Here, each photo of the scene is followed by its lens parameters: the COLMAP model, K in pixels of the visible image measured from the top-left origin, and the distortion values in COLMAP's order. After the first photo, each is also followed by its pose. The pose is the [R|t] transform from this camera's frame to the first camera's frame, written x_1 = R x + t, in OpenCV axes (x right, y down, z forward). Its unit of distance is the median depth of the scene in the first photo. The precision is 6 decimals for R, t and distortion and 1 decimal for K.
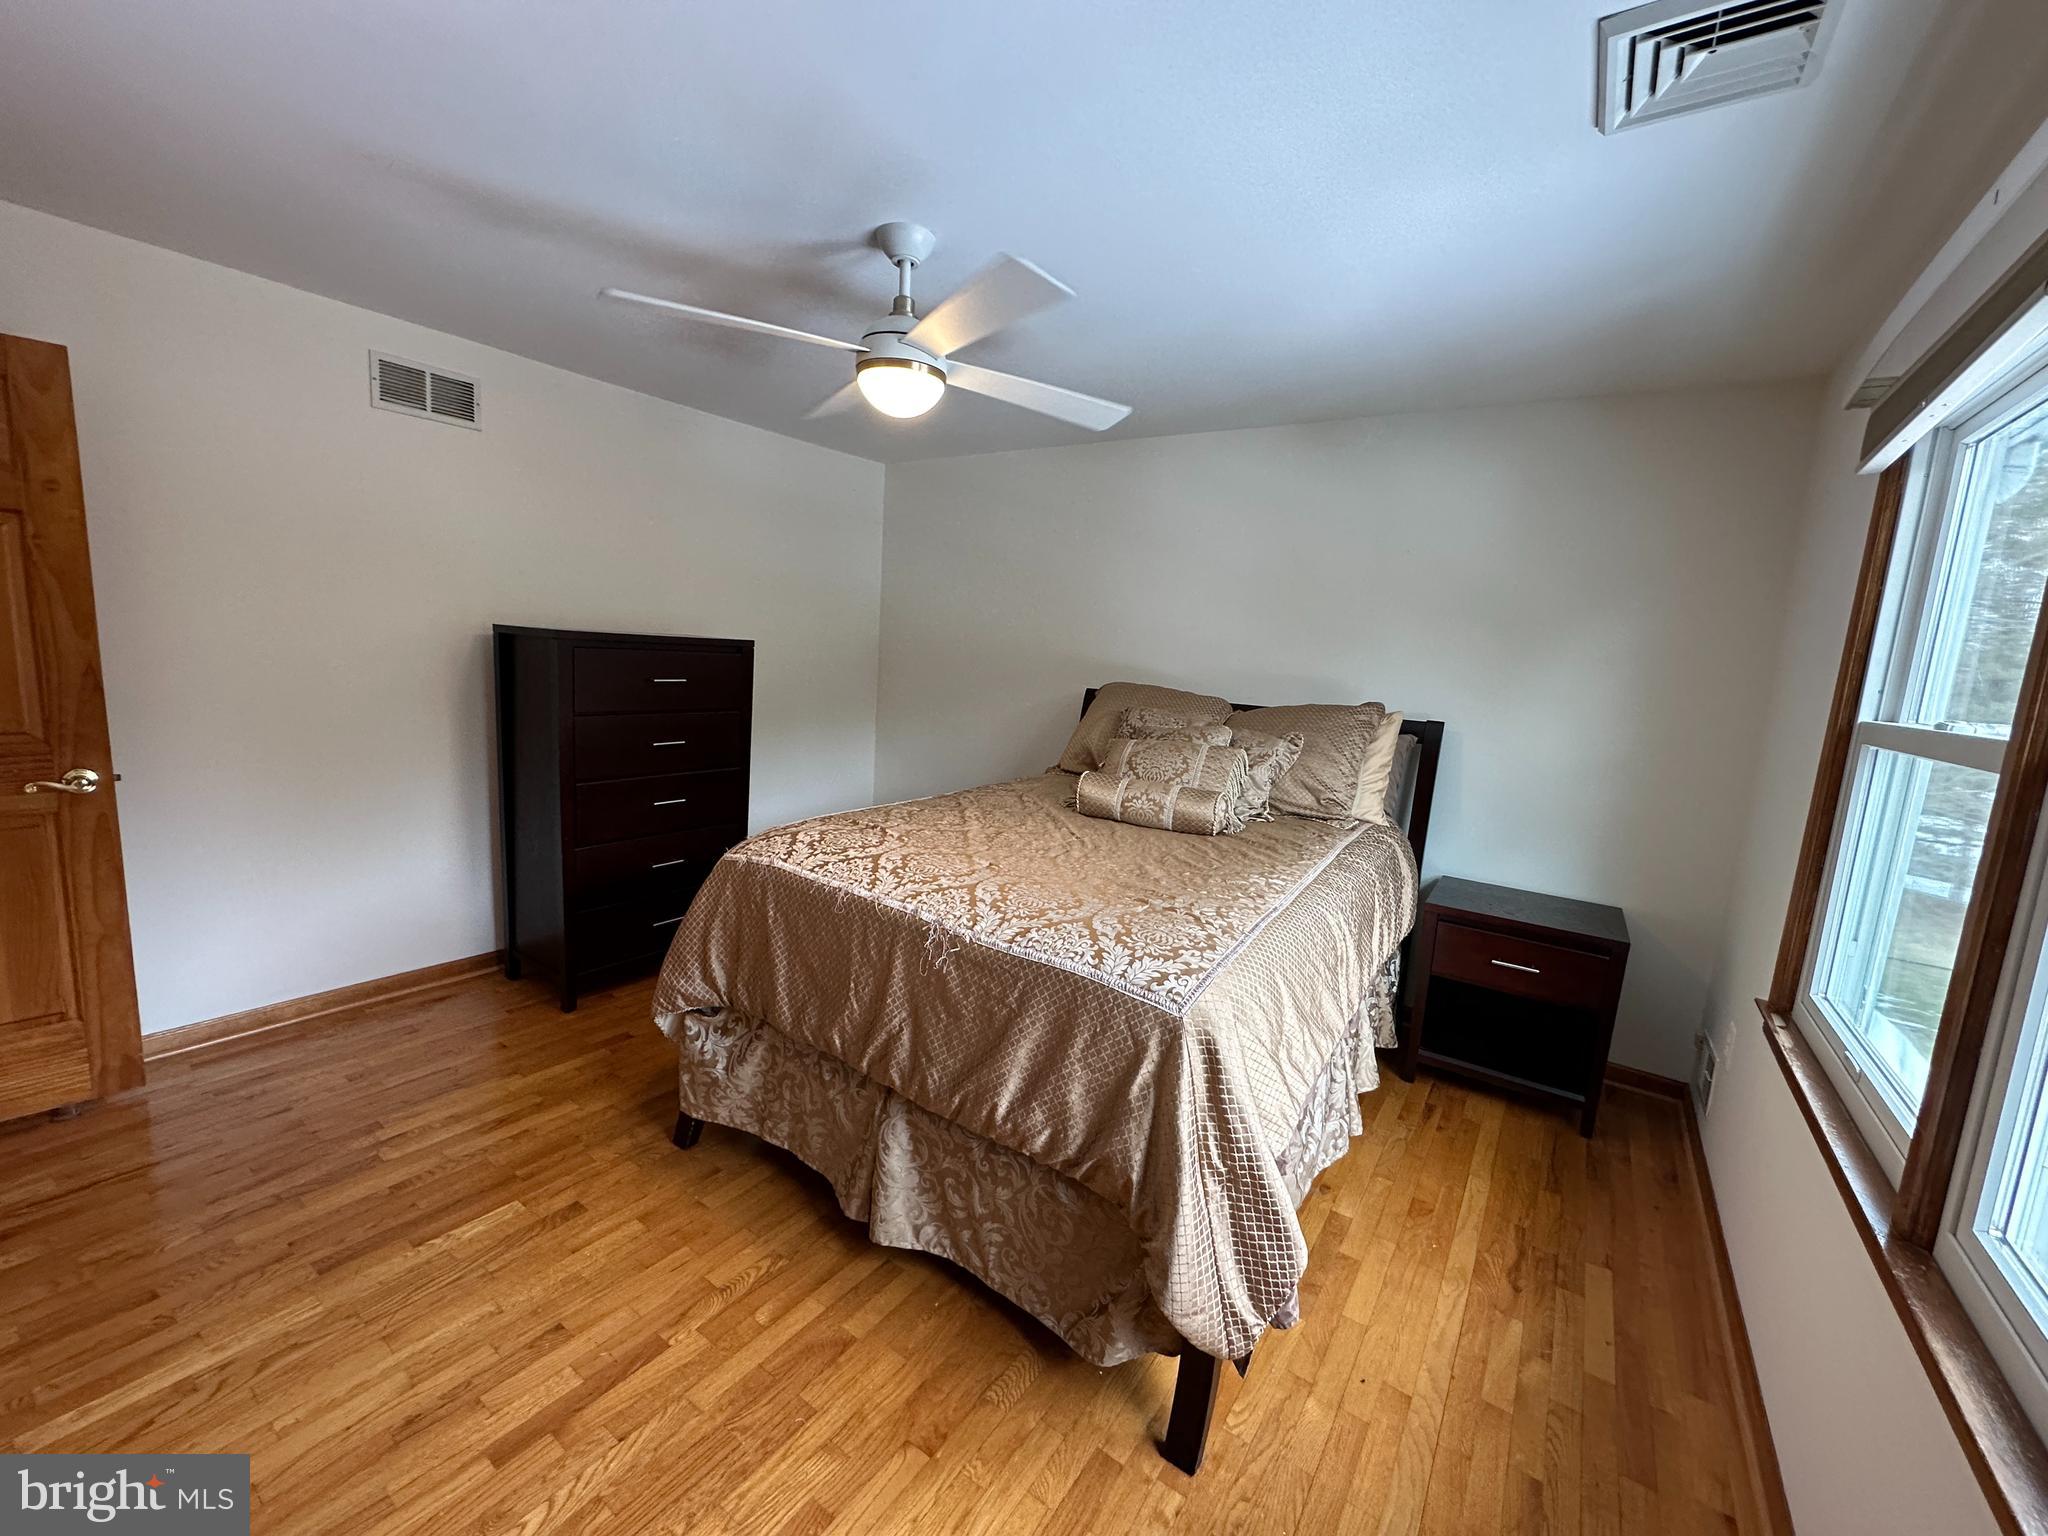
lens RADIAL K [[821.1, 0, 1015.5], [0, 821.1, 773.5], [0, 0, 1]] dist [-0.003120, 0.000901]
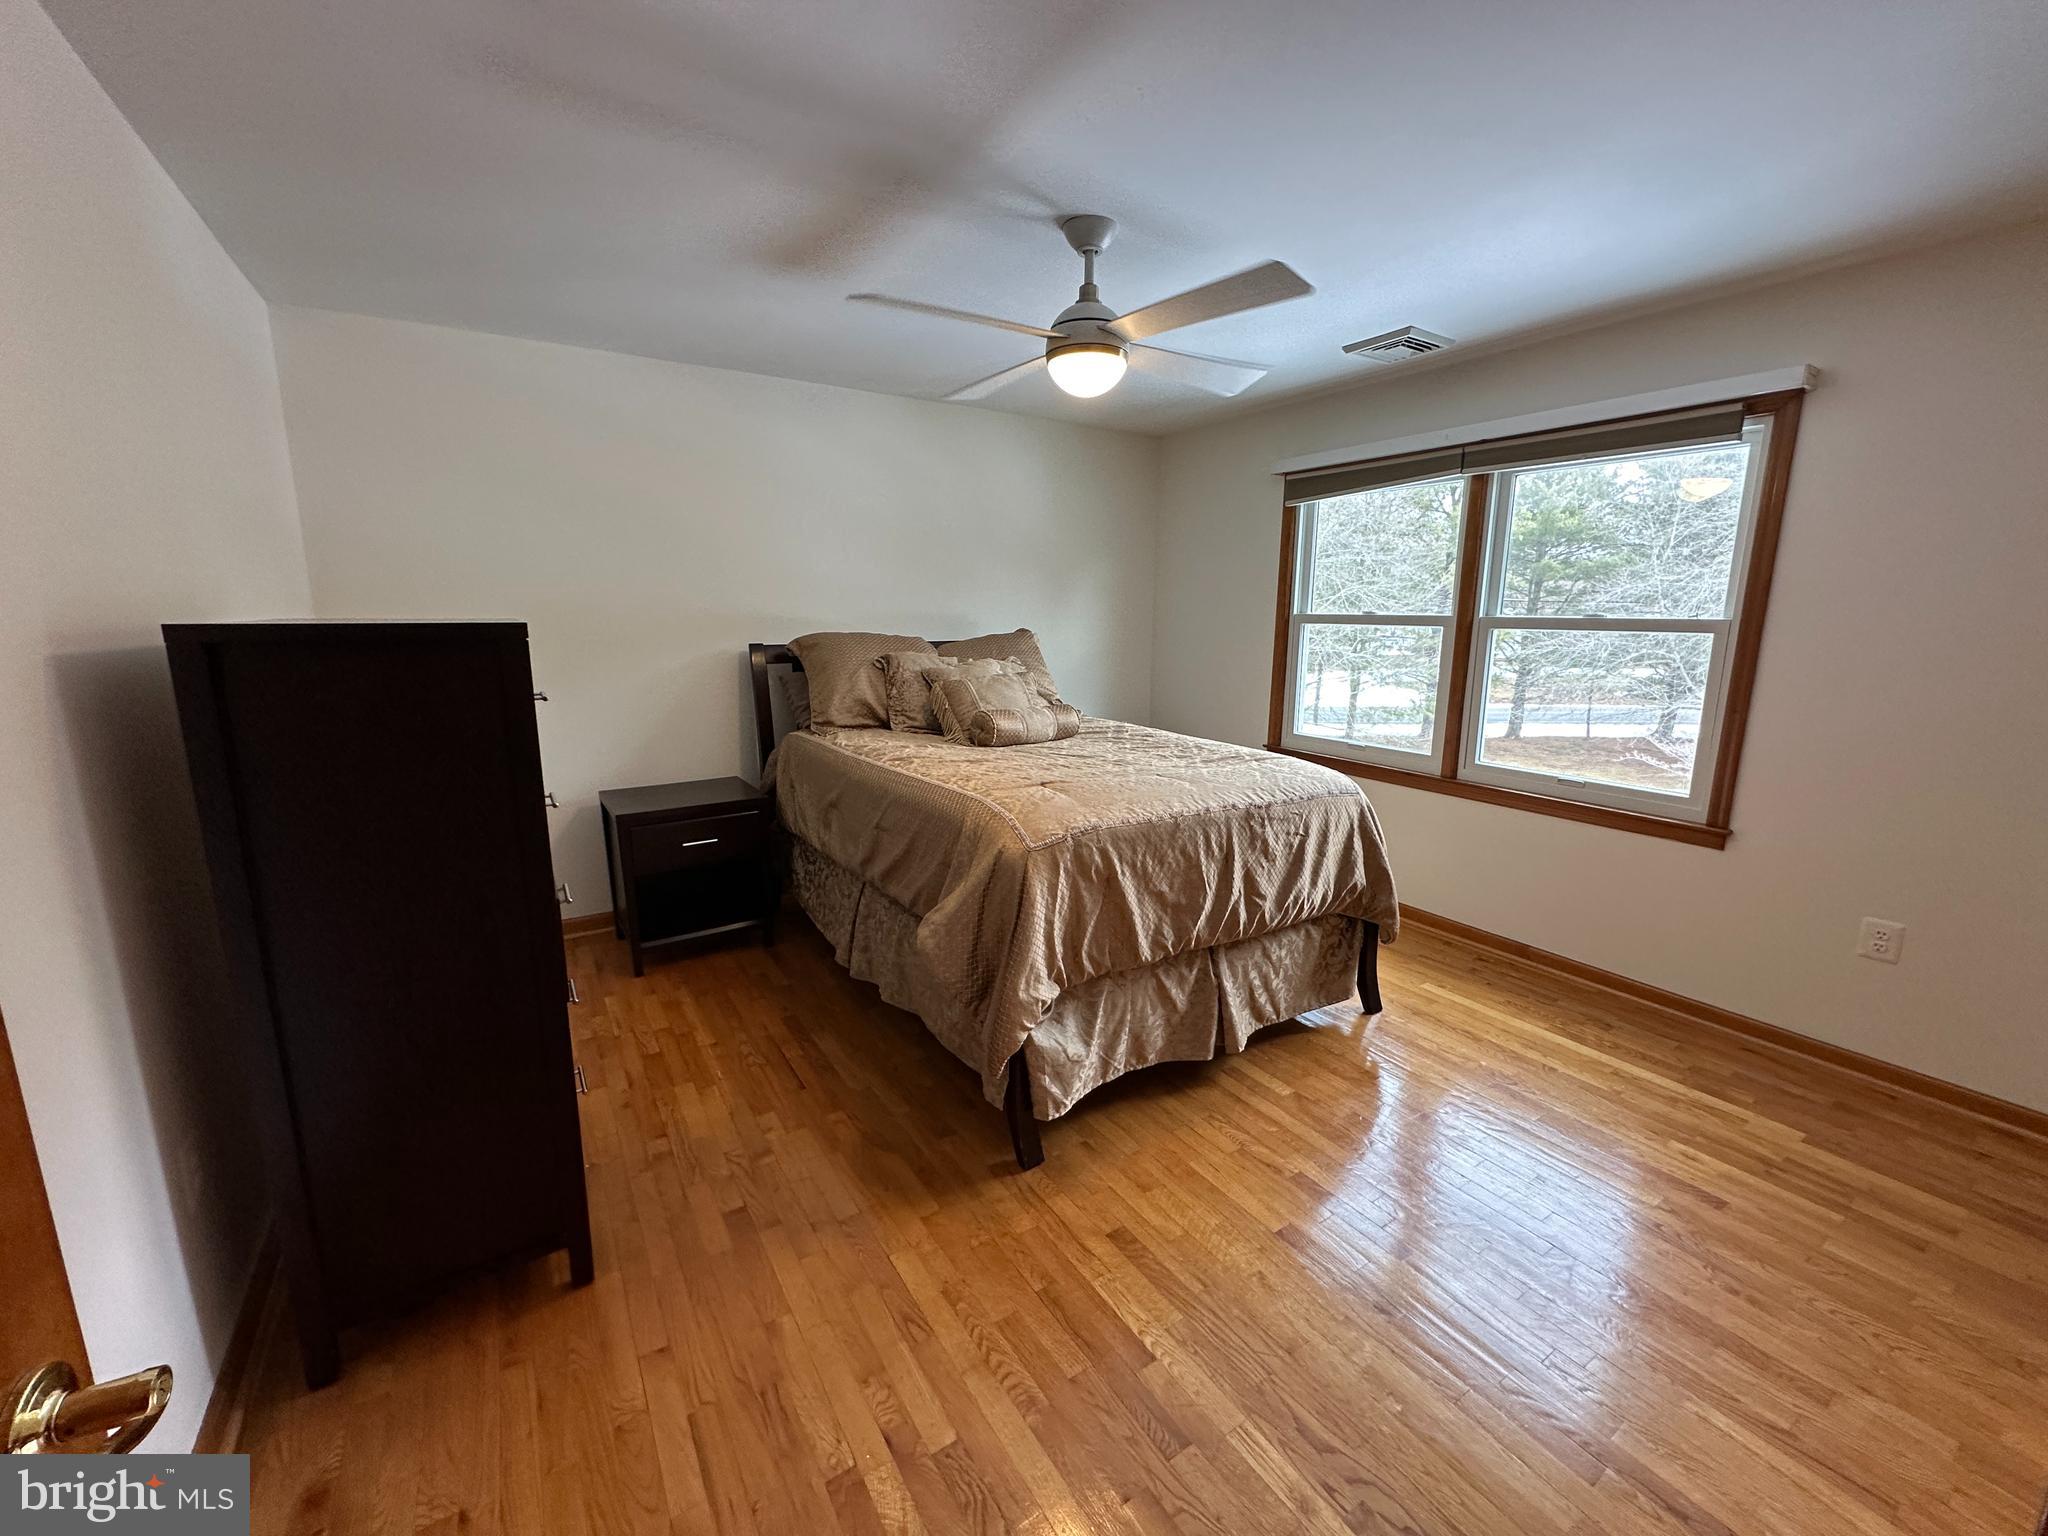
lens RADIAL K [[821.1, 0, 1016.2], [0, 821.1, 748.7], [0, 0, 1]] dist [-0.003120, 0.000901]
pose [[0.389164, -0.237455, 0.890037, -1.313105], [0.164247, 0.968609, 0.186602, -0.217478], [-0.906408, 0.073567, 0.415949, 0.676906]]
